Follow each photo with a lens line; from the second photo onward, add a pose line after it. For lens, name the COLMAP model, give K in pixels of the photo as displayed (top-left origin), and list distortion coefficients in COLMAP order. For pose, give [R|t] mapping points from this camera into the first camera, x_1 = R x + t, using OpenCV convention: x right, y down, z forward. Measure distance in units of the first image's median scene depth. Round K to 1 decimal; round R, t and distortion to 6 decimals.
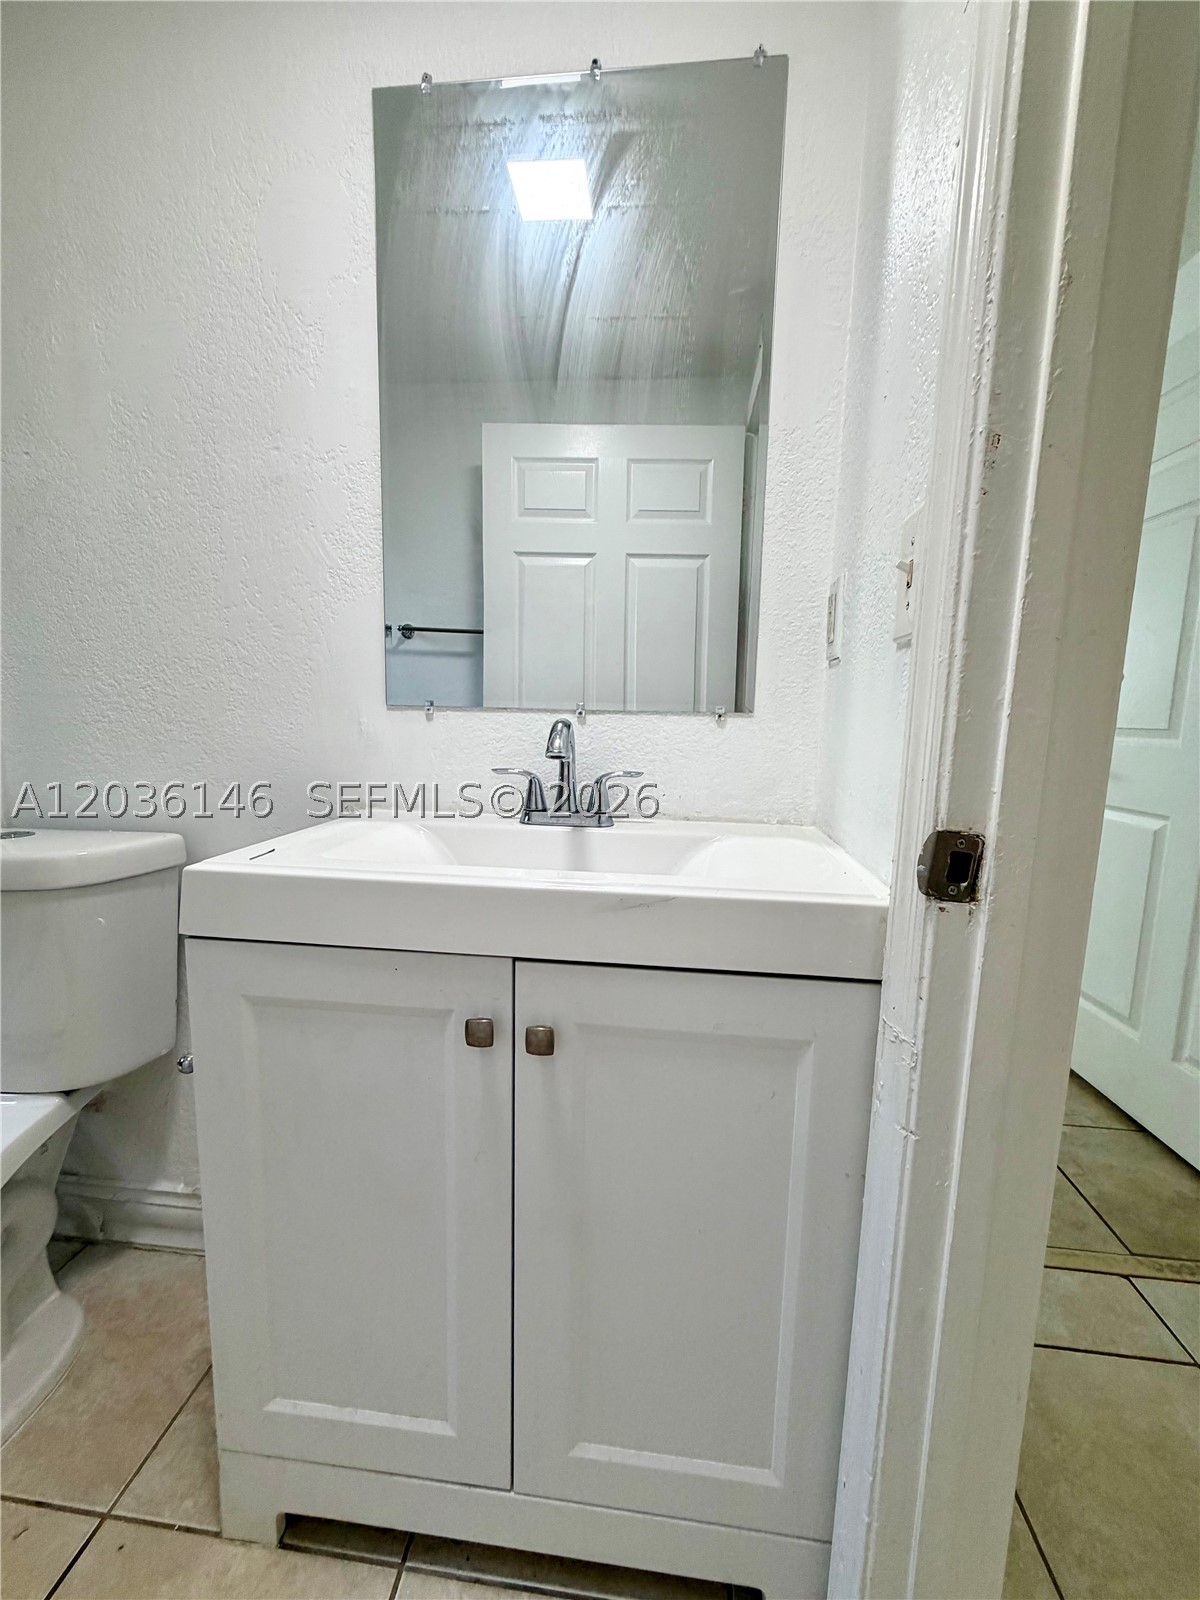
lens RADIAL K [[637.2, 0, 597.2], [0, 637.2, 791.4], [0, 0, 1]] dist [-0.001908, 0.000915]
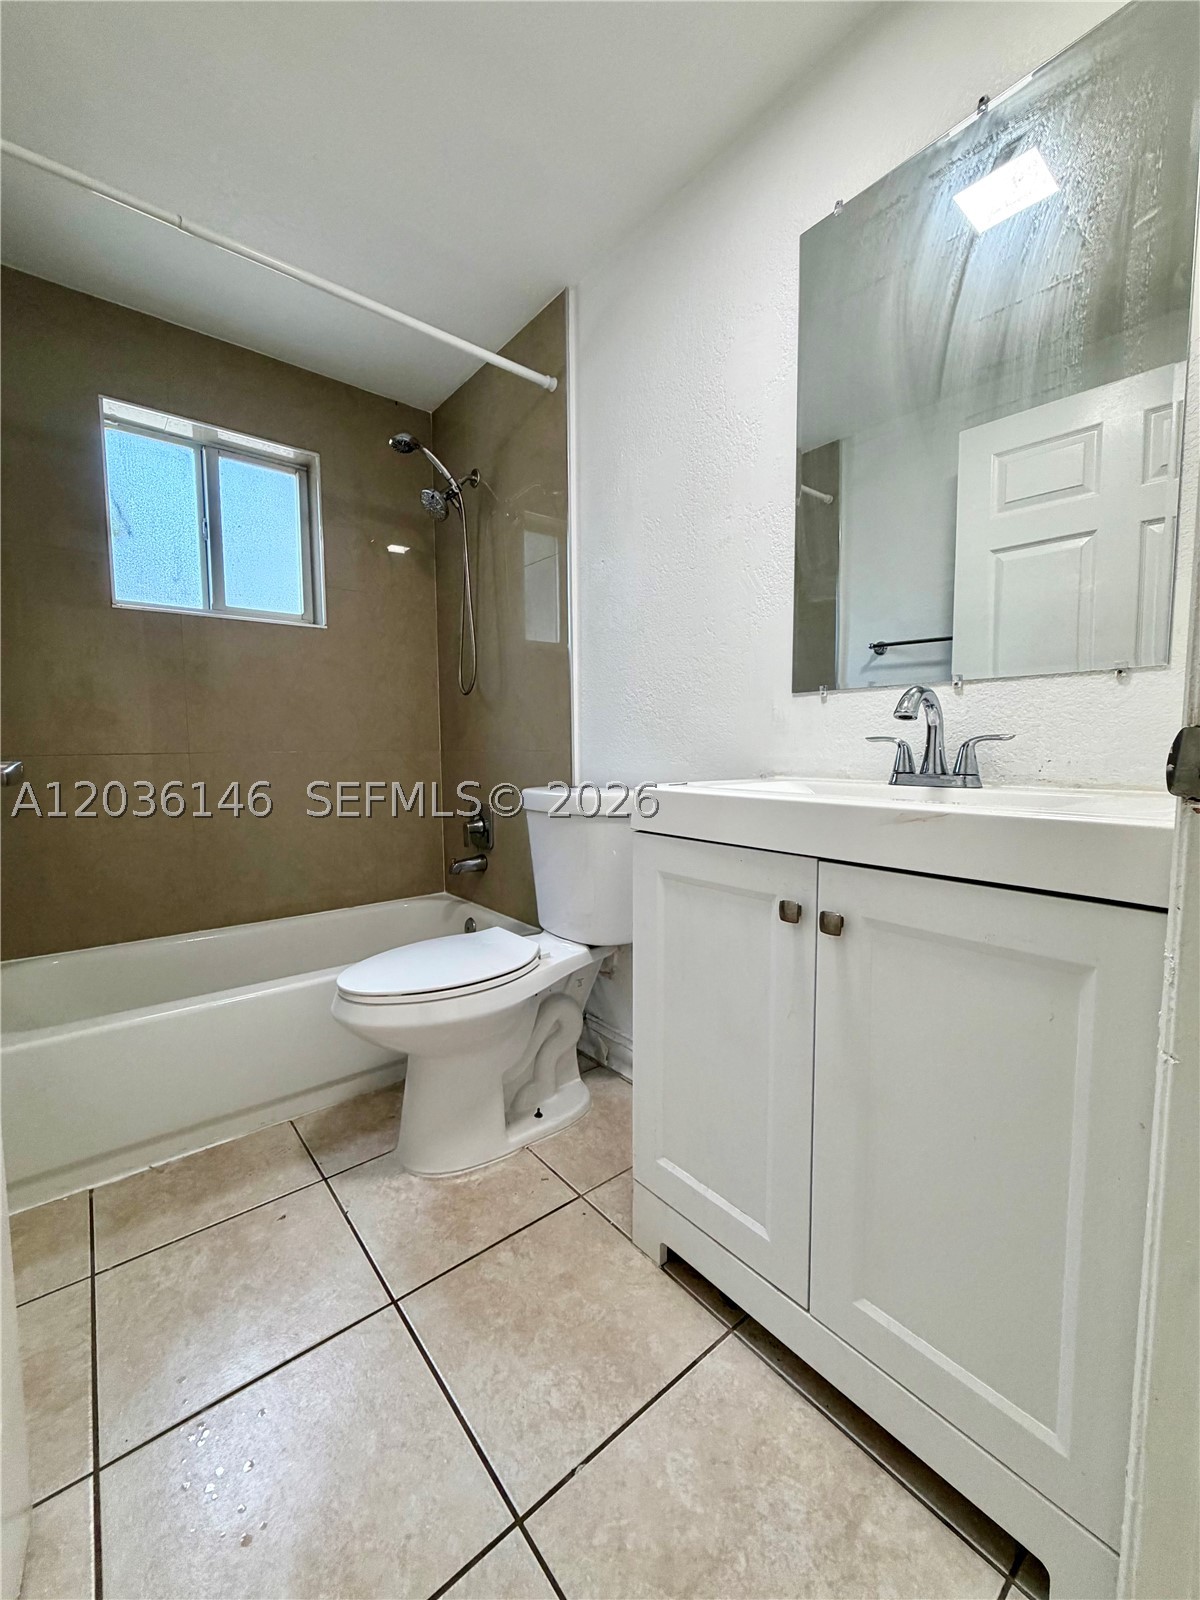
lens RADIAL K [[637.2, 0, 597.2], [0, 637.2, 791.4], [0, 0, 1]] dist [-0.001908, 0.000915]
pose [[0.710434, 0.029561, -0.703143, 0.320666], [-0.071747, 0.996954, -0.030578, 0.139940], [0.700097, 0.072172, 0.710391, -0.170607]]
